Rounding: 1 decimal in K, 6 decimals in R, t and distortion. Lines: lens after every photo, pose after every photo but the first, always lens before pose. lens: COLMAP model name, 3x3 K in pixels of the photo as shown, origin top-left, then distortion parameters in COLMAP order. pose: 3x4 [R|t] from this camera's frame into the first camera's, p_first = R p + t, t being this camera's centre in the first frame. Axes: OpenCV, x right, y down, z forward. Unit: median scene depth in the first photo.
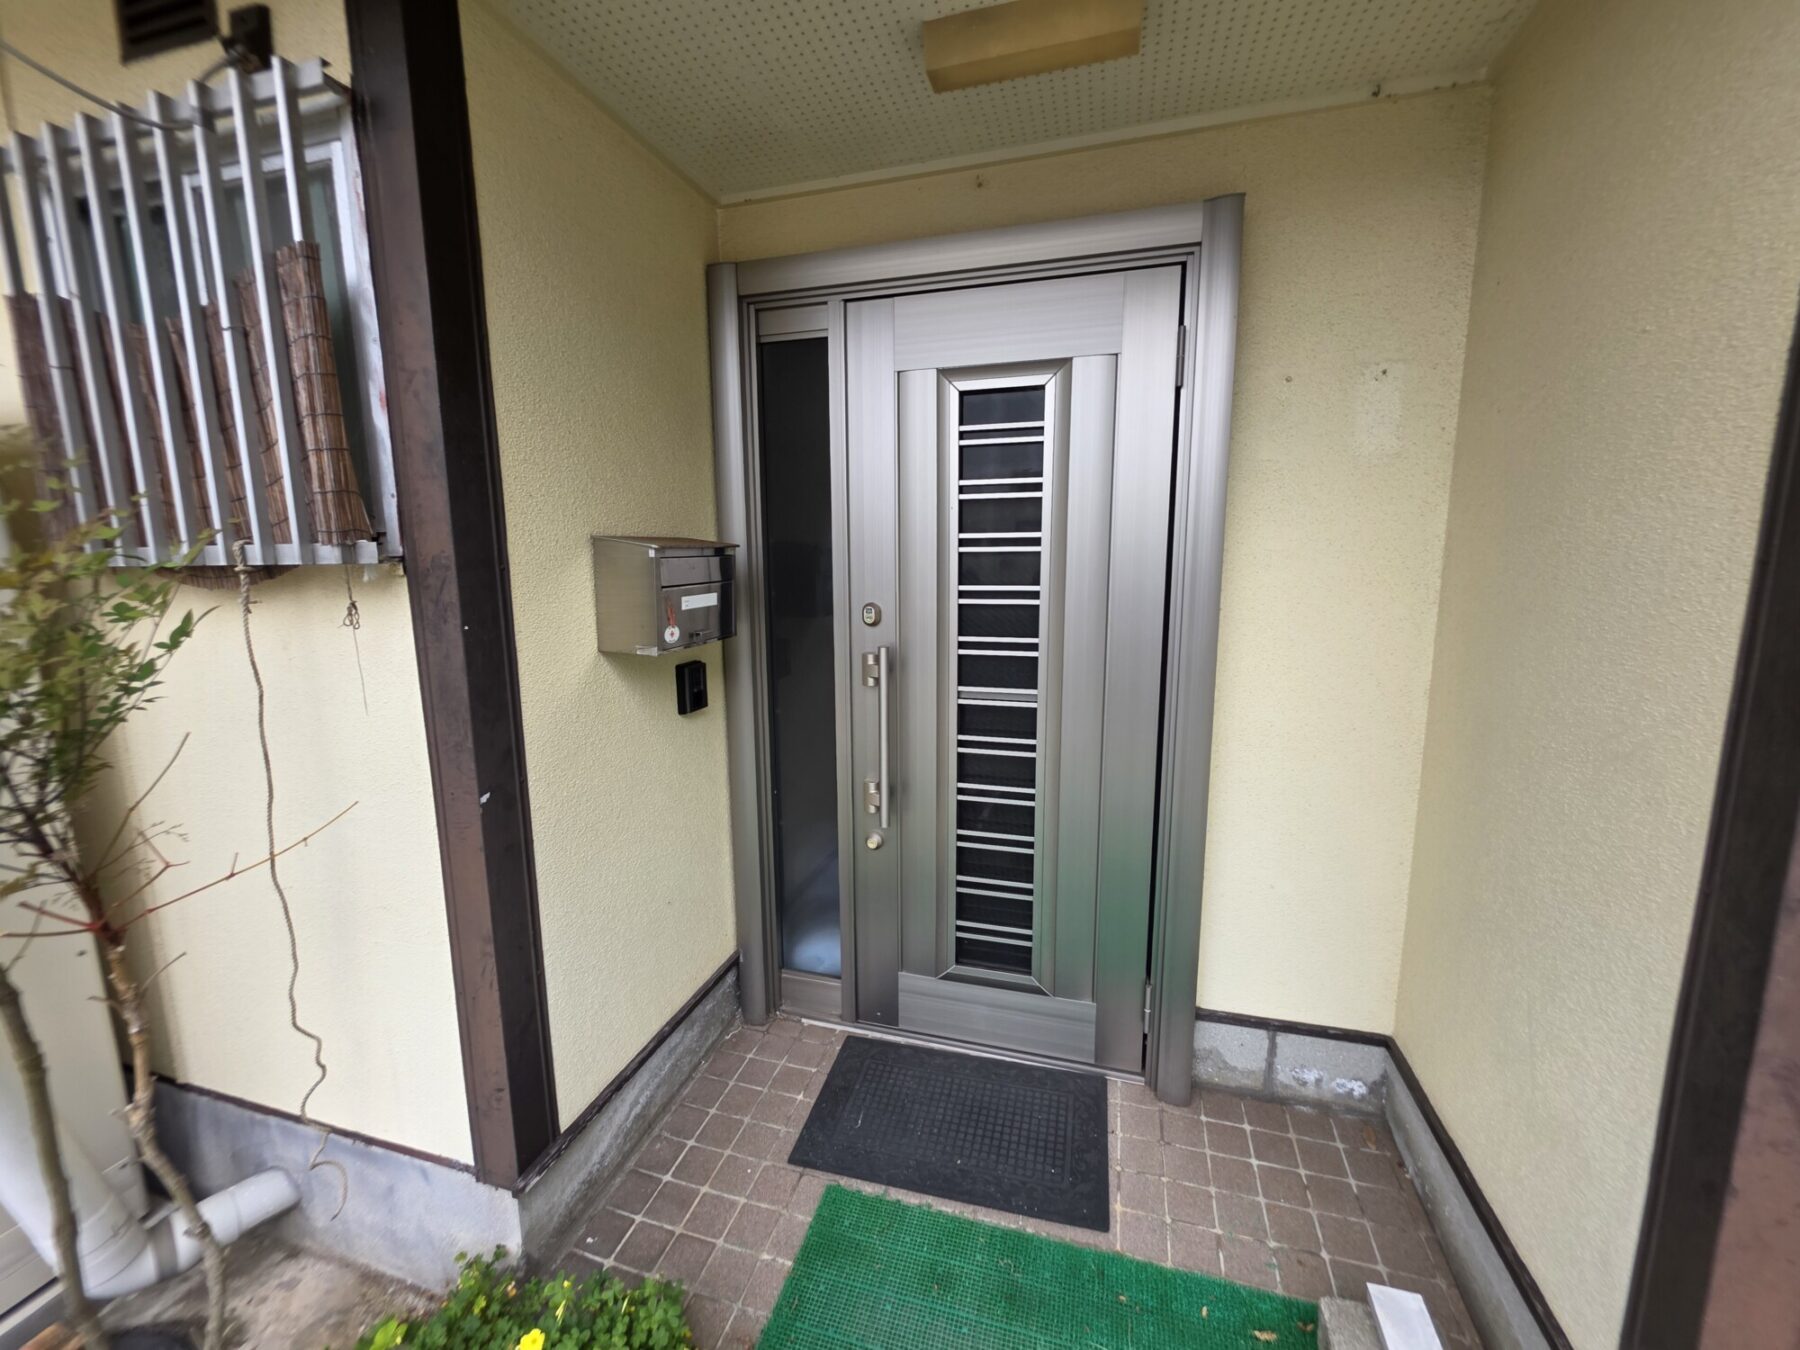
lens RADIAL K [[725.0, 0, 892.2], [0, 725.0, 674.3], [0, 0, 1]] dist [-0.005133, 0.000420]
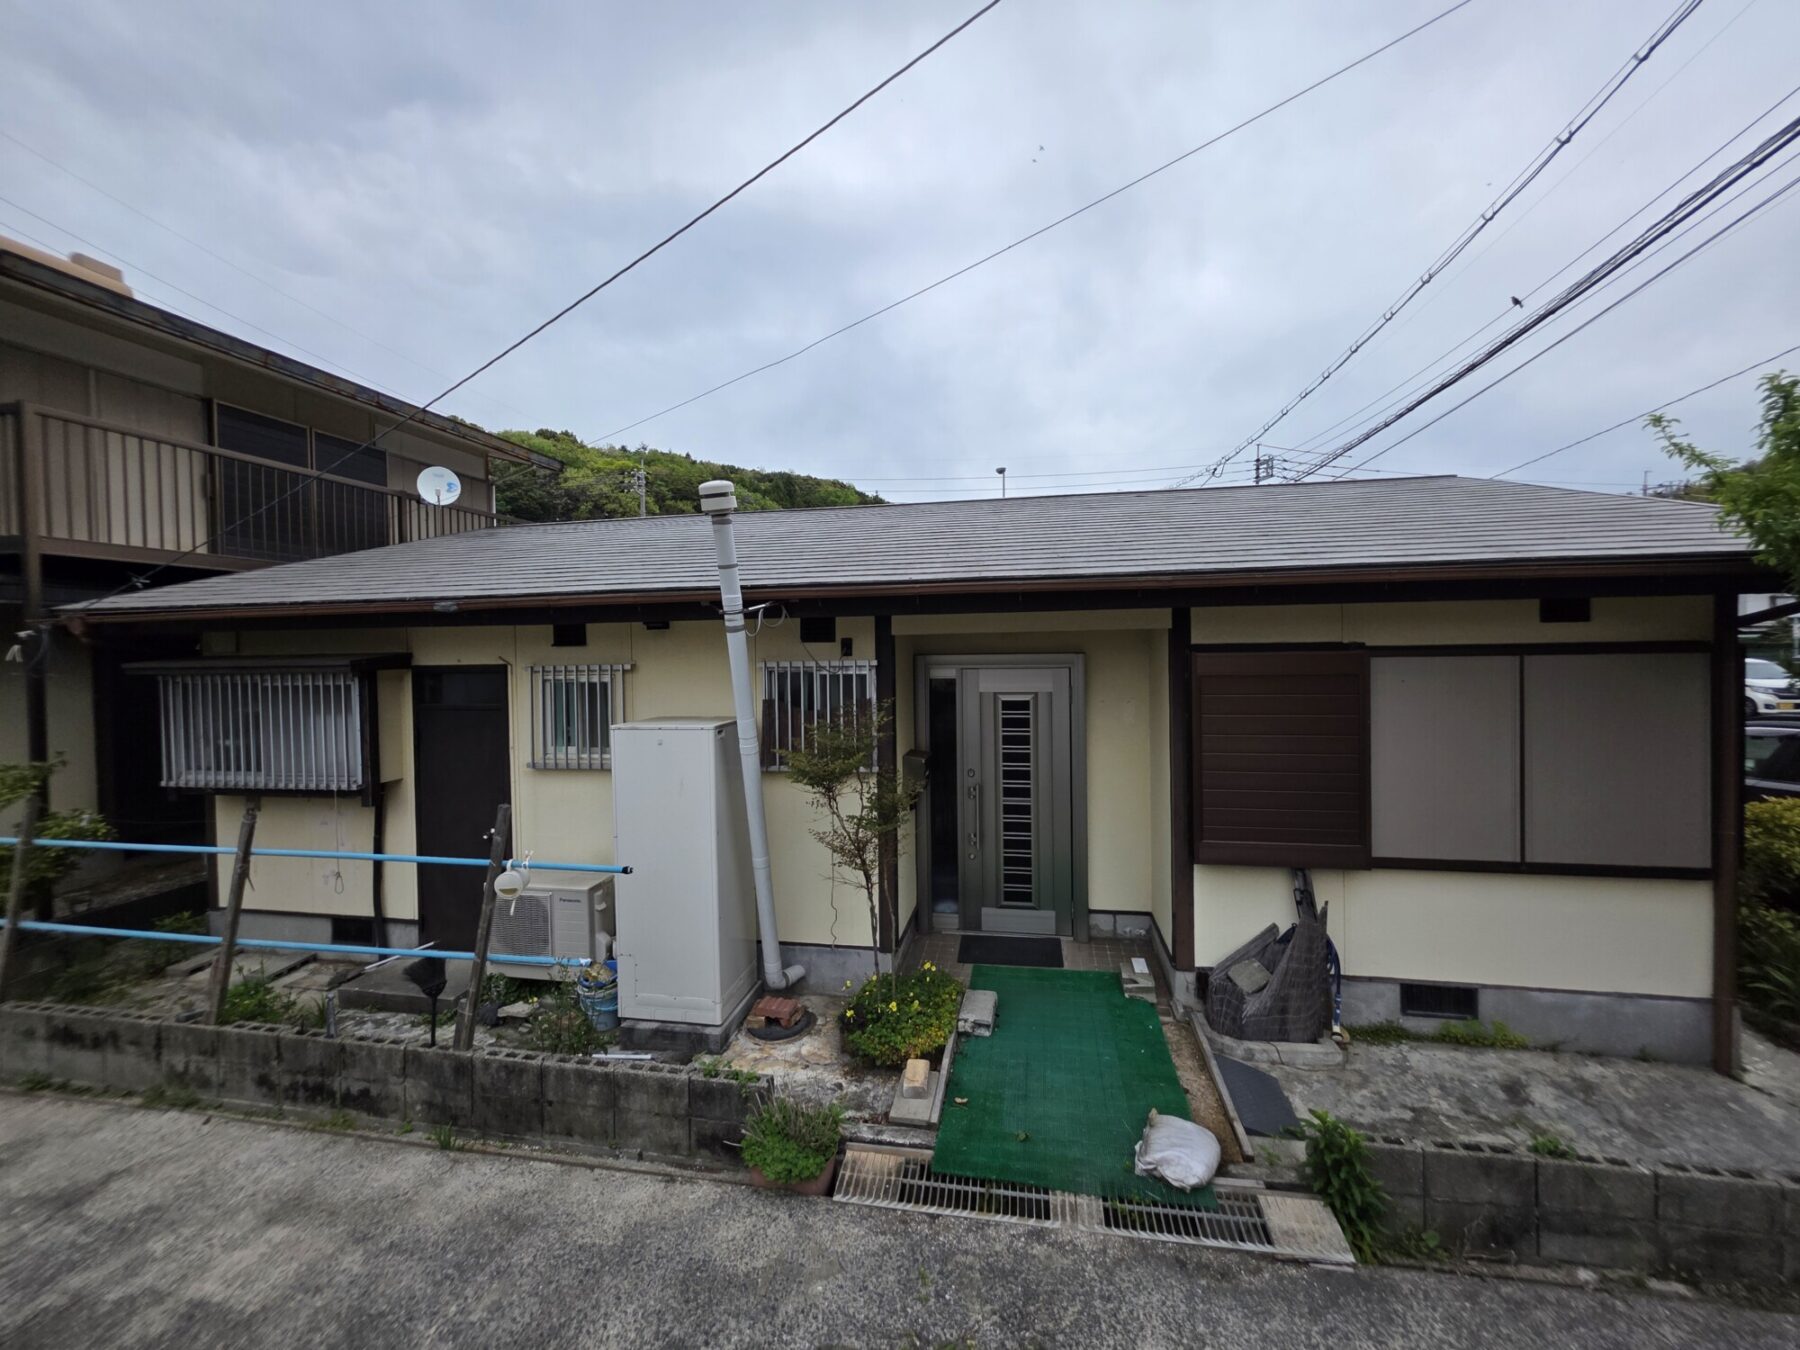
lens RADIAL K [[725.0, 0, 906.8], [0, 725.0, 674.2], [0, 0, 1]] dist [-0.005133, 0.000420]
pose [[0.994334, -0.005831, 0.106145, -0.598138], [0.020080, 0.990823, -0.133665, -0.093846], [-0.104391, 0.135039, 0.985326, -1.876076]]
